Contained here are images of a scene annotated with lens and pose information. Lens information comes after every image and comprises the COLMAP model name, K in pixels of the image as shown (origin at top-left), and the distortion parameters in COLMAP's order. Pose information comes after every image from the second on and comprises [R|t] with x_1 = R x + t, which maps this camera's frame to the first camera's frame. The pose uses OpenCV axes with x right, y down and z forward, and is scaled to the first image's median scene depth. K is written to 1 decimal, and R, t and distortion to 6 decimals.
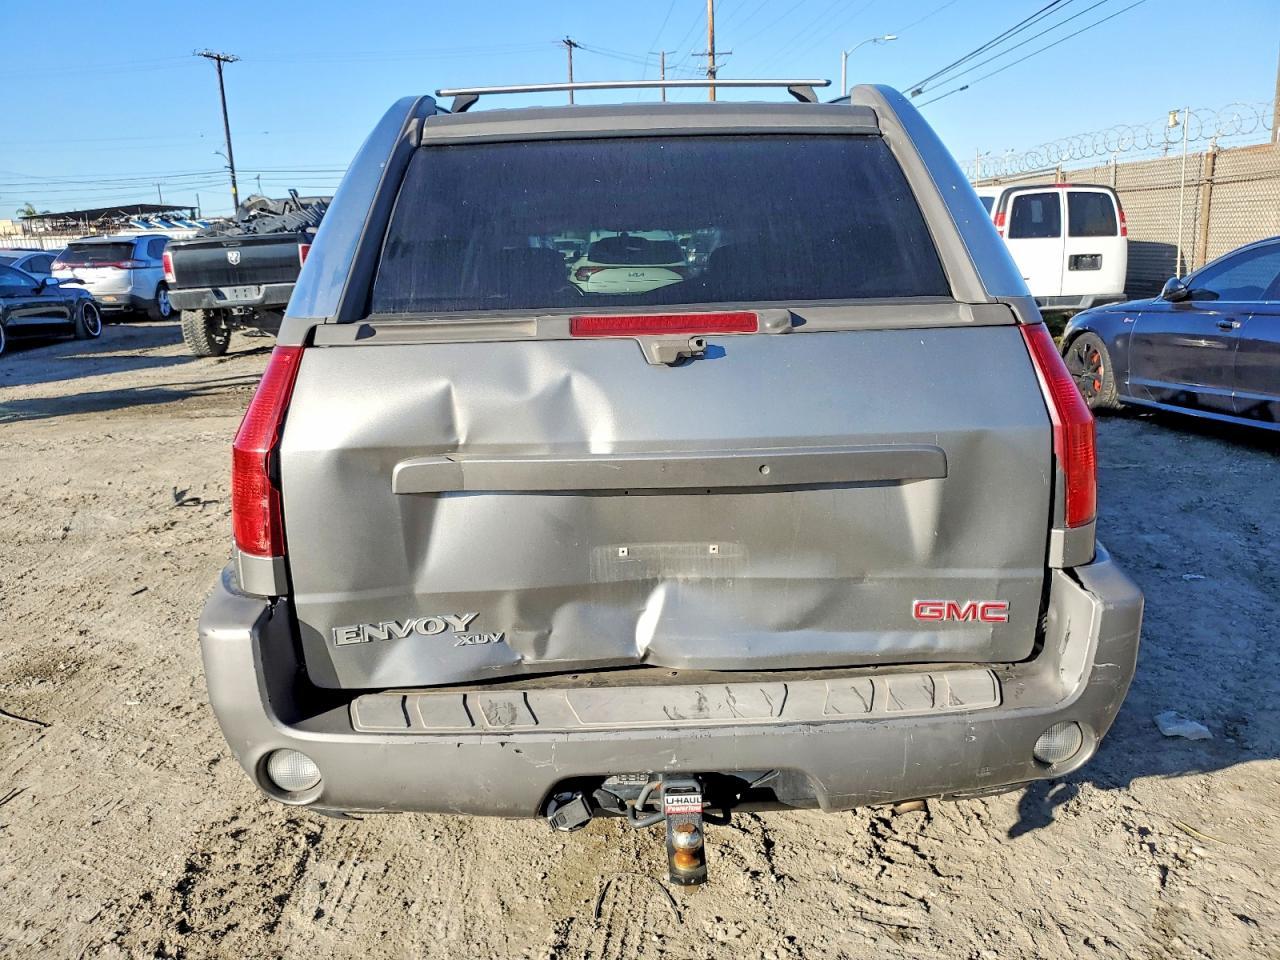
lens RADIAL K [[920.2, 0, 641.4], [0, 920.2, 481.3], [0, 0, 1]] dist [0.060174, -0.053197]
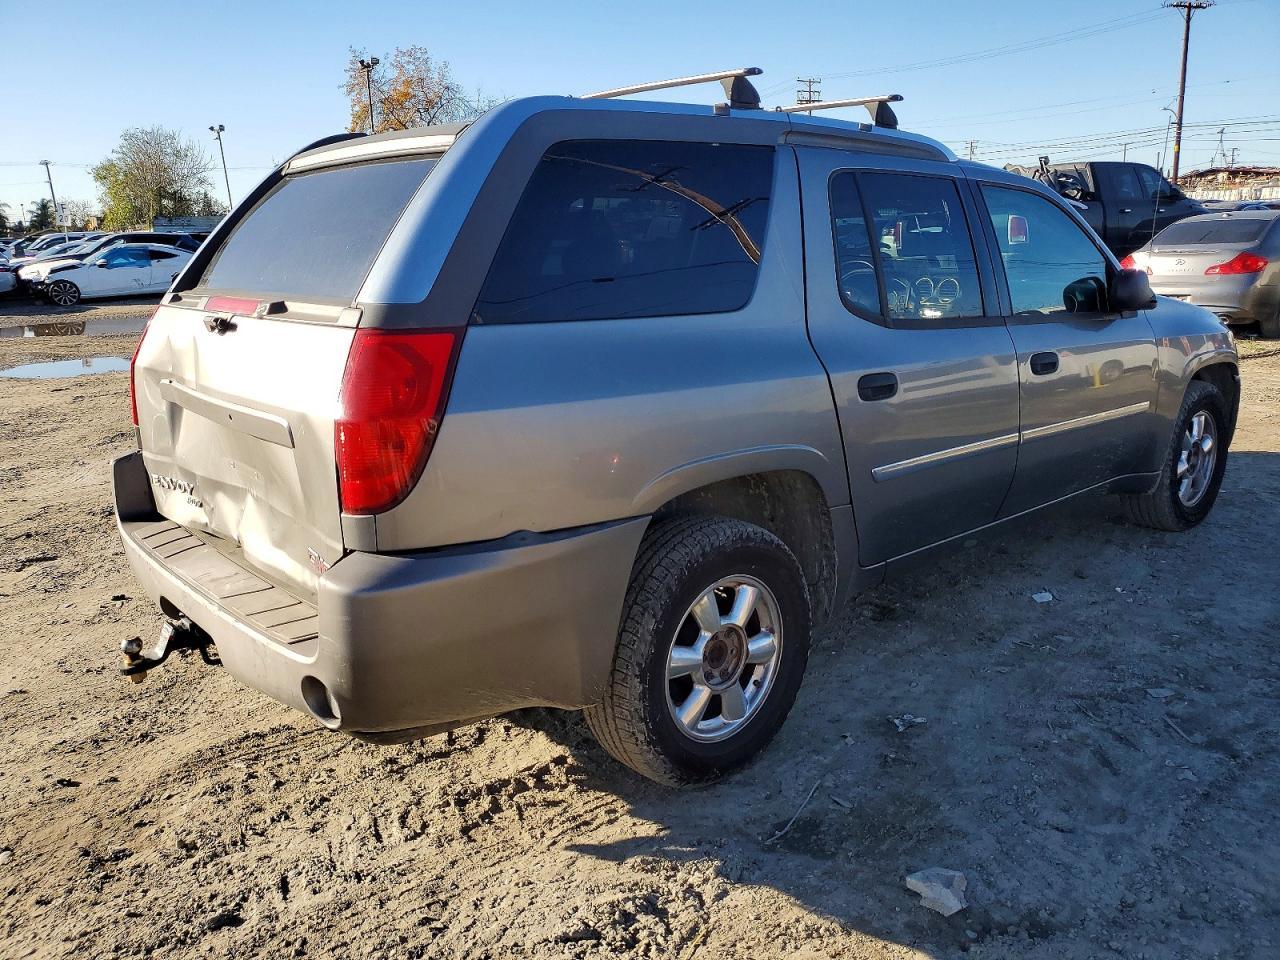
lens RADIAL K [[920.2, 0, 639.8], [0, 920.2, 479.0], [0, 0, 1]] dist [0.060174, -0.053197]
pose [[0.649256, 0.183711, -0.738049, 1.113804], [-0.159526, 0.981698, 0.104026, -0.123599], [0.743652, 0.050198, 0.666680, 0.377019]]
